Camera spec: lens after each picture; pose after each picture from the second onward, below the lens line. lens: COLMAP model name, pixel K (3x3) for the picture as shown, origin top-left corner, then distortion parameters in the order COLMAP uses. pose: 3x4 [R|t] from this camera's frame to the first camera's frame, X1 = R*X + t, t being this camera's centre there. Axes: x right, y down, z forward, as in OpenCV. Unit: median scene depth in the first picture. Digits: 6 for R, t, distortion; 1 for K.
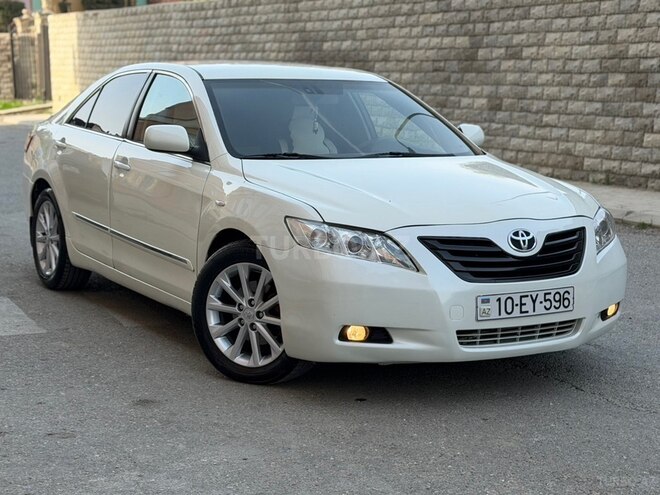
lens RADIAL K [[1324.2, 0, 332.6], [0, 1324.2, 253.1], [0, 0, 1]] dist [0.170741, 0.000000]
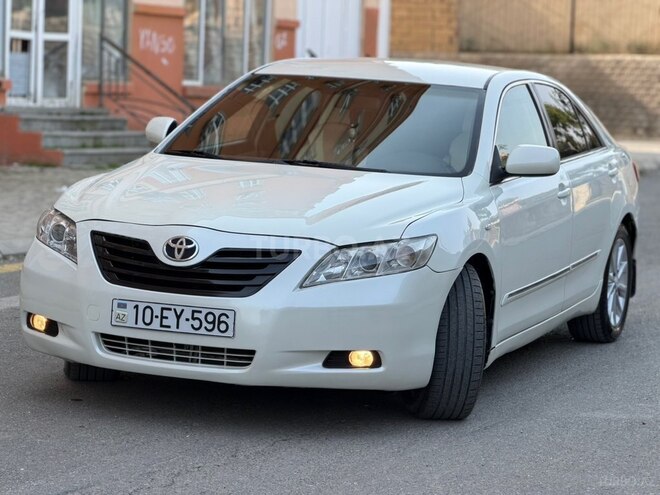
lens RADIAL K [[2006.8, 0, 332.4], [0, 2006.8, 243.1], [0, 0, 1]] dist [-0.022777, 0.000000]
pose [[0.631106, 0.094564, -0.769911, 1.215965], [-0.150365, 0.988629, -0.001827, -0.025393], [0.760983, 0.116921, 0.638149, 0.197948]]
